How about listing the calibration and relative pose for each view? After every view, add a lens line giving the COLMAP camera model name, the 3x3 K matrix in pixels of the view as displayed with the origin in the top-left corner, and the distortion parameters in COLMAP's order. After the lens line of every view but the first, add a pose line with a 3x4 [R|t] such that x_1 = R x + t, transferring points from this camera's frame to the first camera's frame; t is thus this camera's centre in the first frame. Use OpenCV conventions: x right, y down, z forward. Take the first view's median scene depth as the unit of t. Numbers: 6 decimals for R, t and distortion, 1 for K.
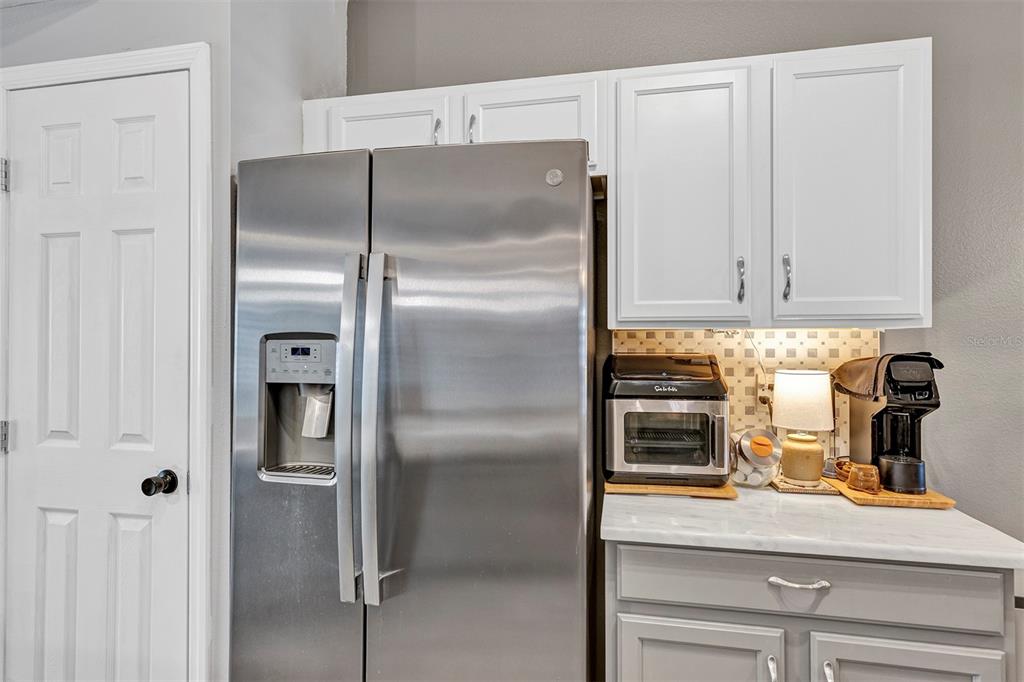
lens RADIAL K [[565.3, 0, 512.0], [0, 565.3, 341.0], [0, 0, 1]] dist [0.004598, 0.001255]
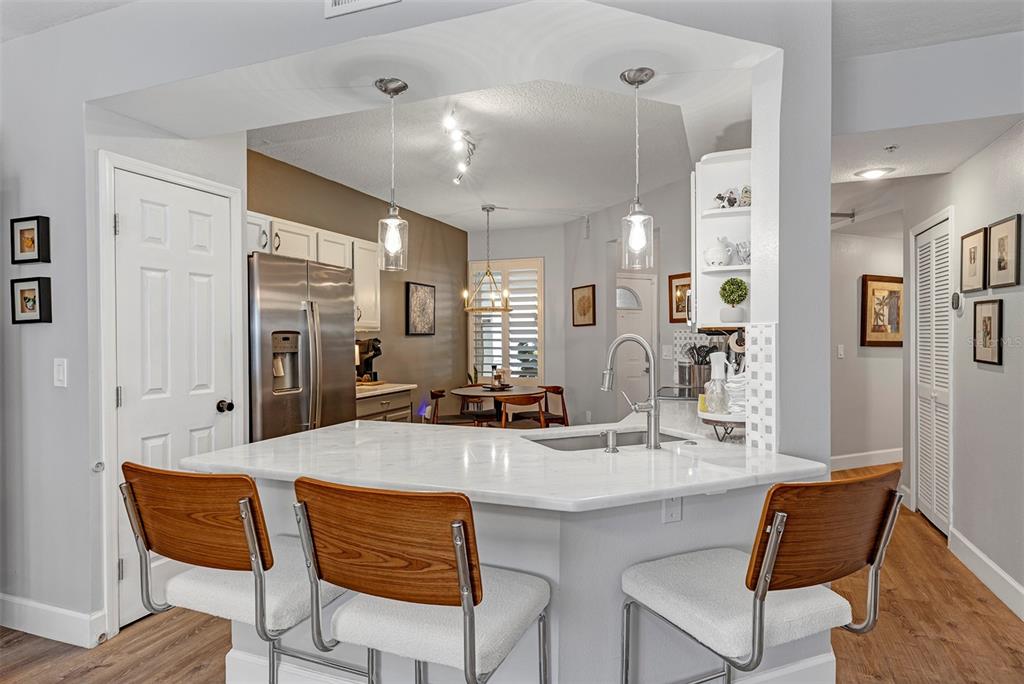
lens RADIAL K [[565.3, 0, 512.0], [0, 565.3, 342.0], [0, 0, 1]] dist [0.004598, 0.001255]
pose [[0.157417, -0.011688, 0.987463, -2.421411], [-0.006235, 0.999898, 0.012829, -0.004538], [-0.987513, -0.008177, 0.157328, -0.296877]]
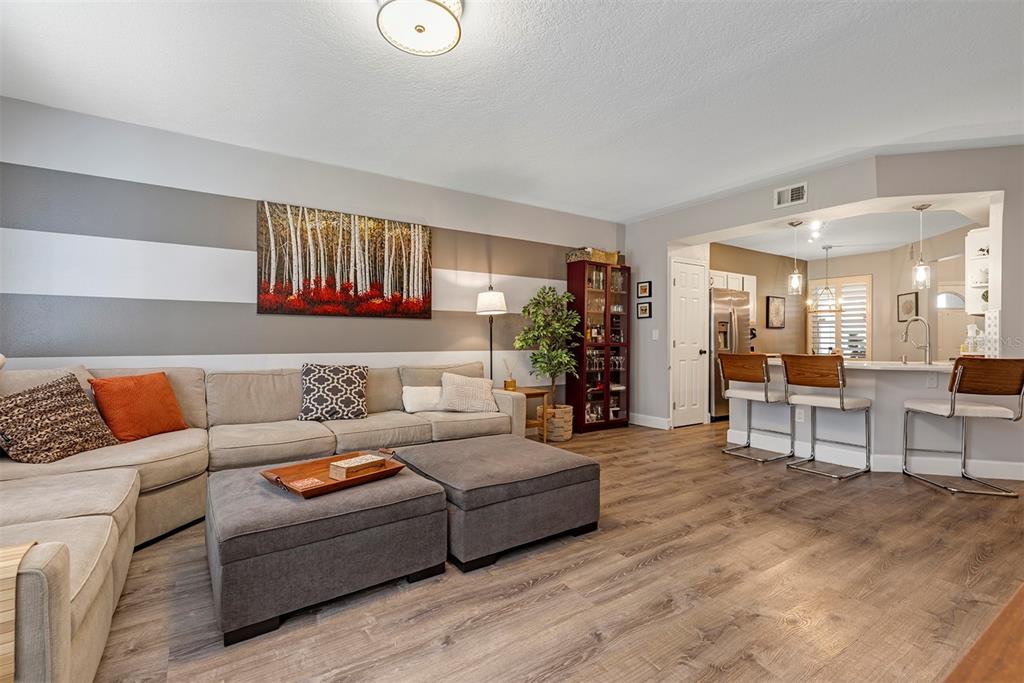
lens RADIAL K [[455.4, 0, 512.0], [0, 455.4, 341.5], [0, 0, 1]] dist [0.003263, 0.000786]
pose [[0.697342, 0.000603, 0.716739, -4.565013], [-0.013496, 0.999833, 0.012289, 0.137726], [-0.716612, -0.018242, 0.697234, -0.539418]]
